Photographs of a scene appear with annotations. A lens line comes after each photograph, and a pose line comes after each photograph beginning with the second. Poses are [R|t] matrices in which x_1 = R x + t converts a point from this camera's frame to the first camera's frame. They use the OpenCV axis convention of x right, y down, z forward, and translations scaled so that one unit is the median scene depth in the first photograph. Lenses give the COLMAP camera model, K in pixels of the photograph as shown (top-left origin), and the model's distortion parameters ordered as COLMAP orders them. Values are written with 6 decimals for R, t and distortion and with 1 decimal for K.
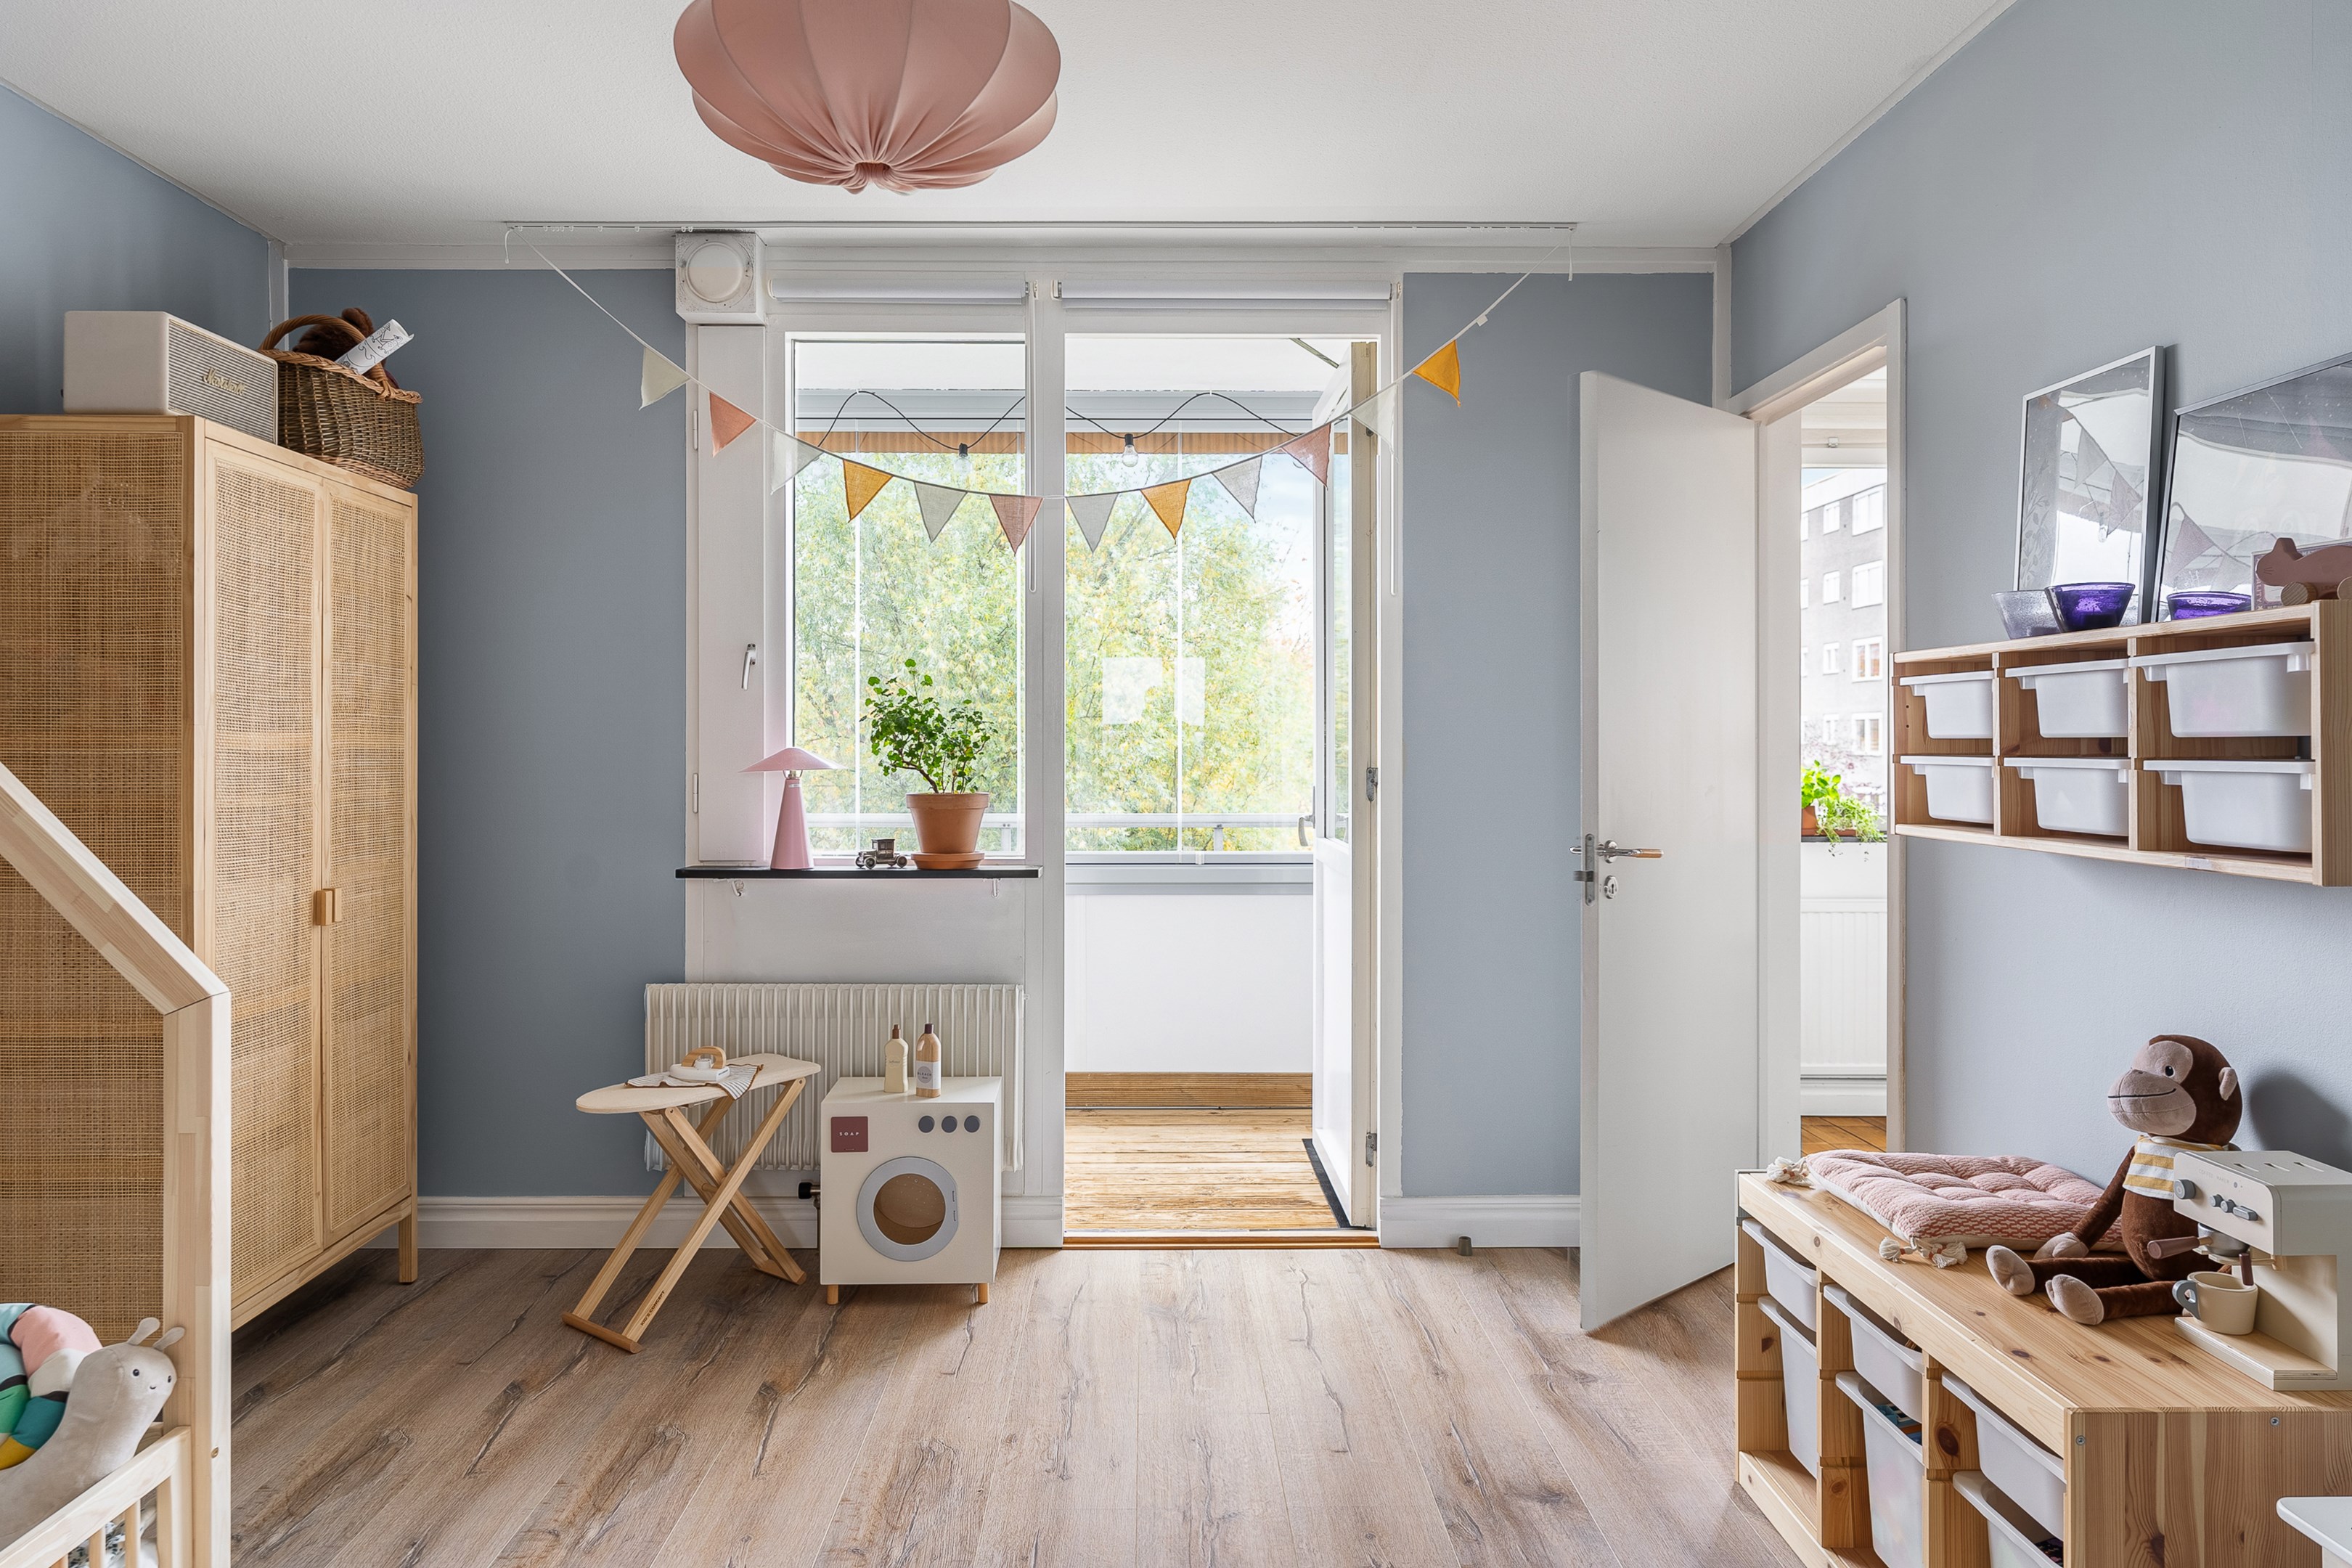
lens RADIAL K [[1548.8, 0, 1173.8], [0, 1548.8, 770.7], [0, 0, 1]] dist [0.002336, 0.000245]
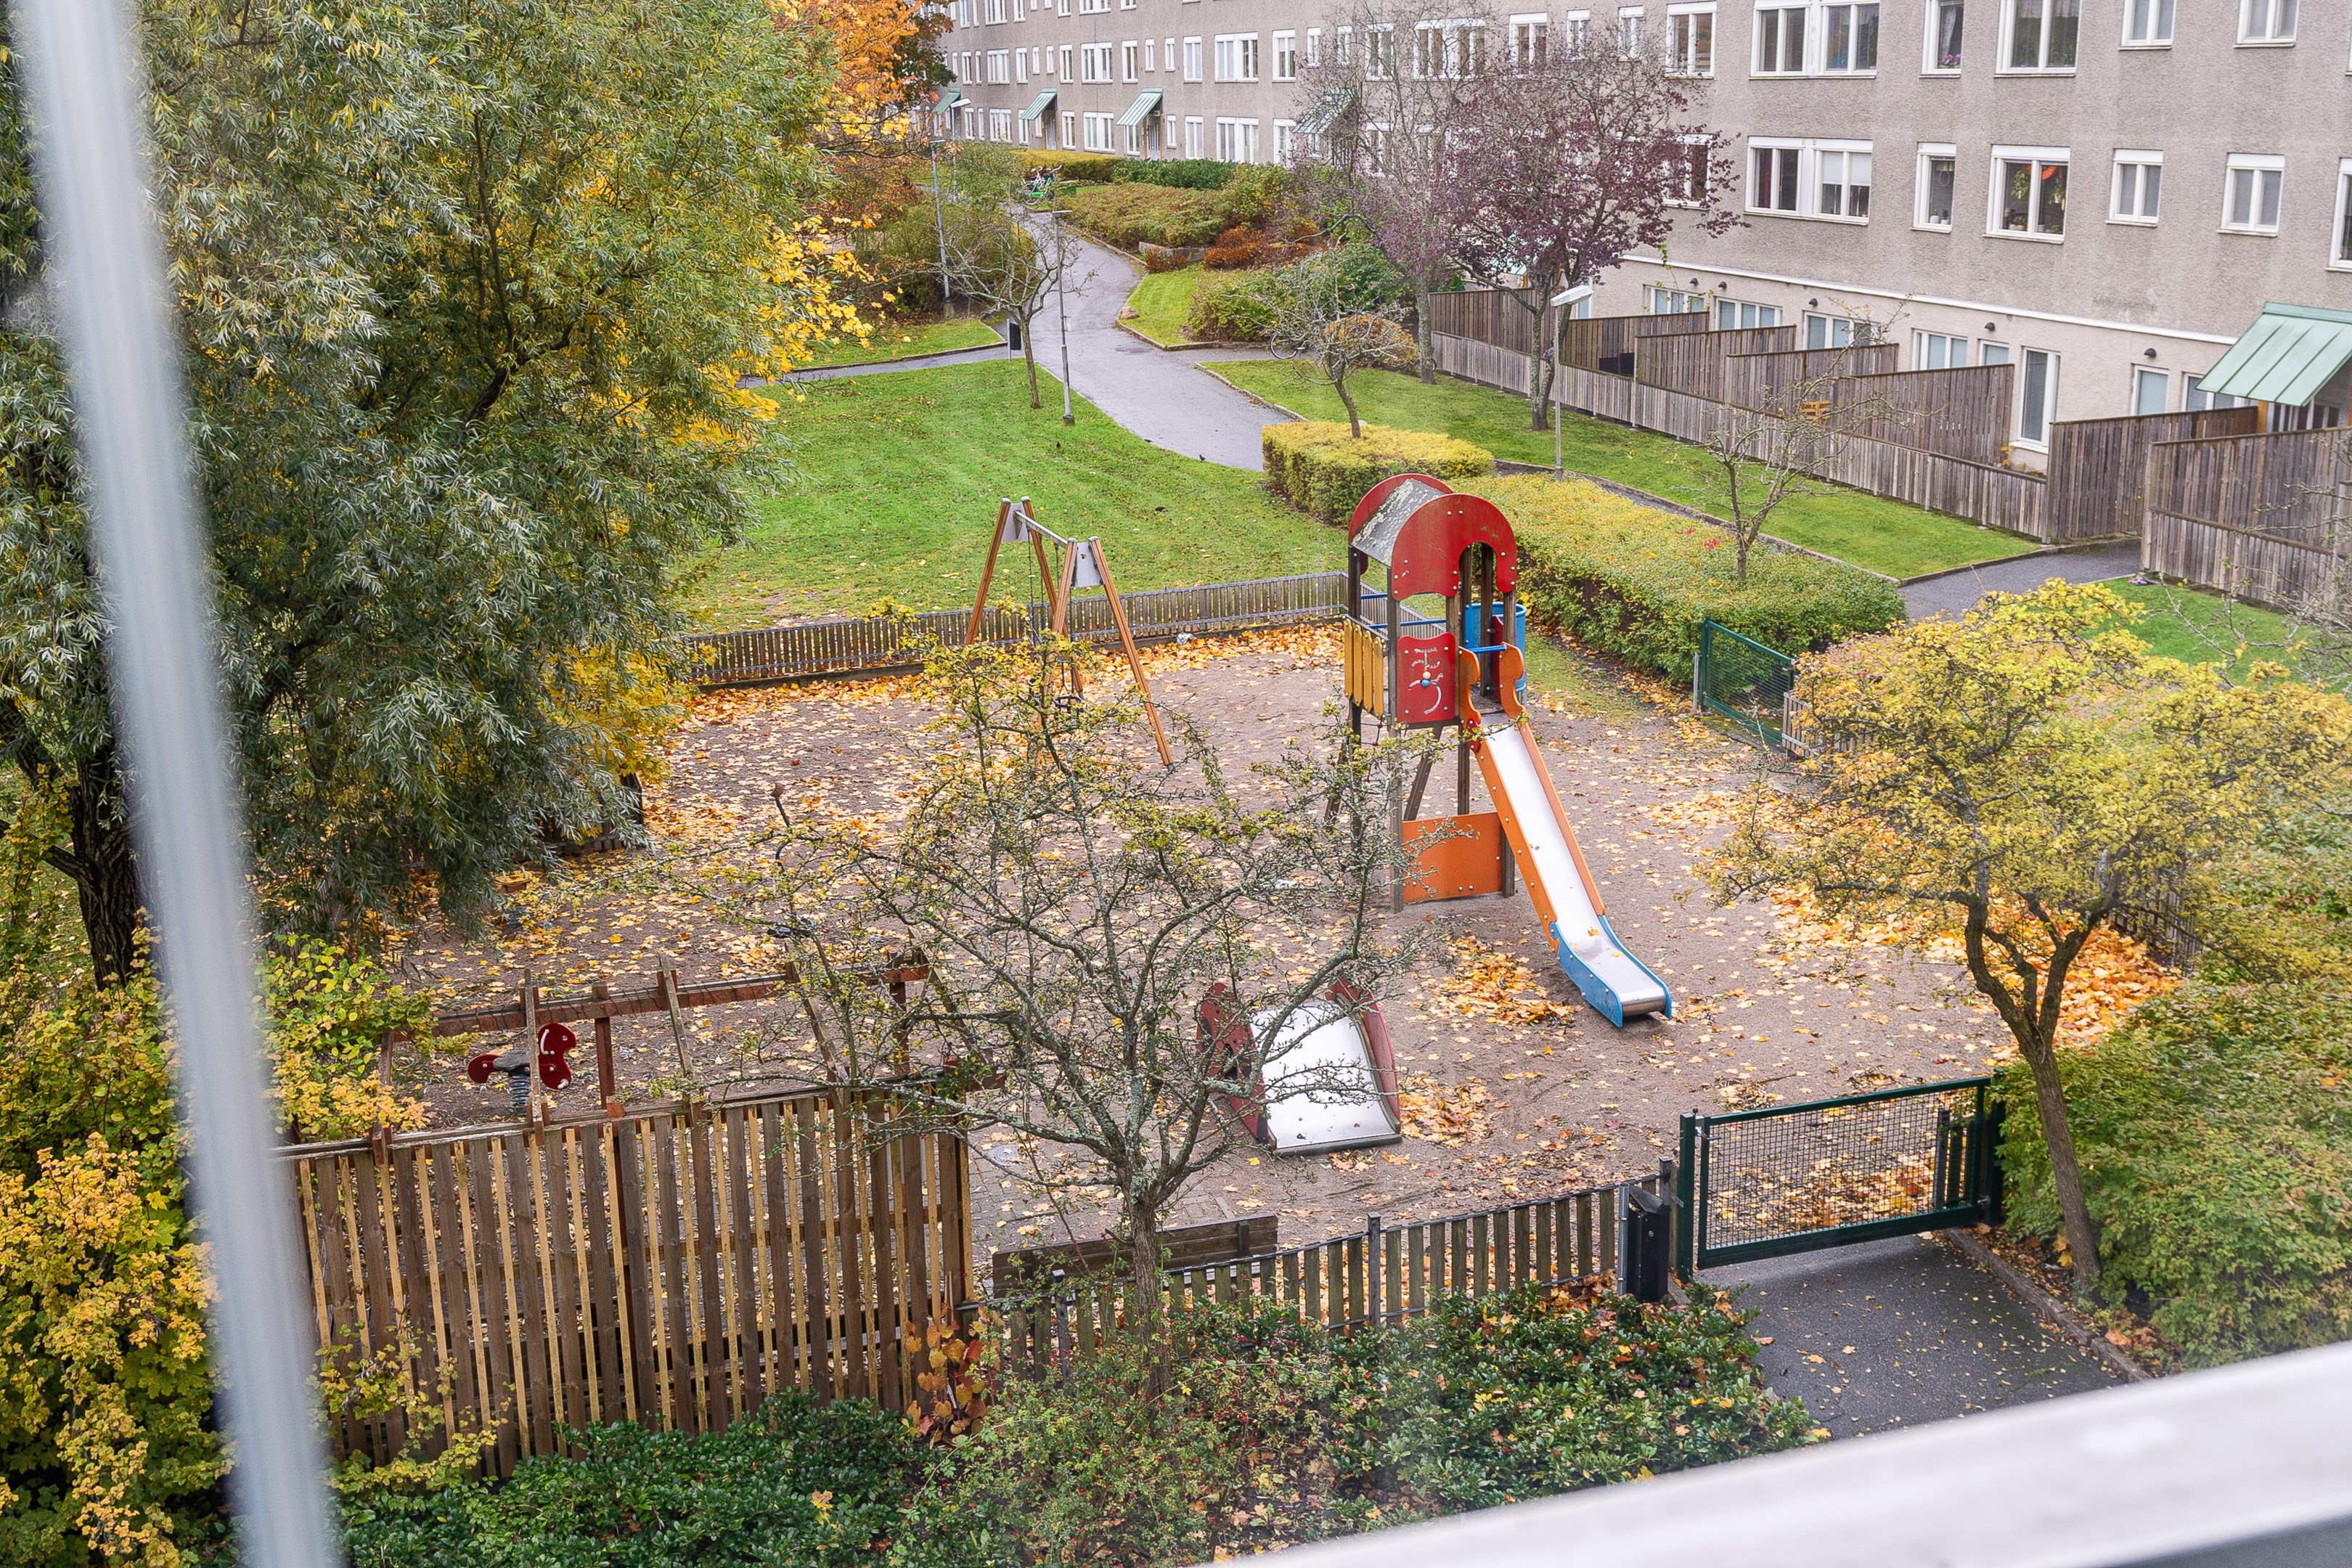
lens RADIAL K [[2543.8, 0, 1176.8], [0, 2543.8, 780.7], [0, 0, 1]] dist [-0.004925, 0.000000]
pose [[0.966963, -0.092795, 0.237428, 0.004252], [0.030825, 0.967121, 0.252443, -0.007022], [-0.253047, -0.236784, 0.938030, 0.226564]]
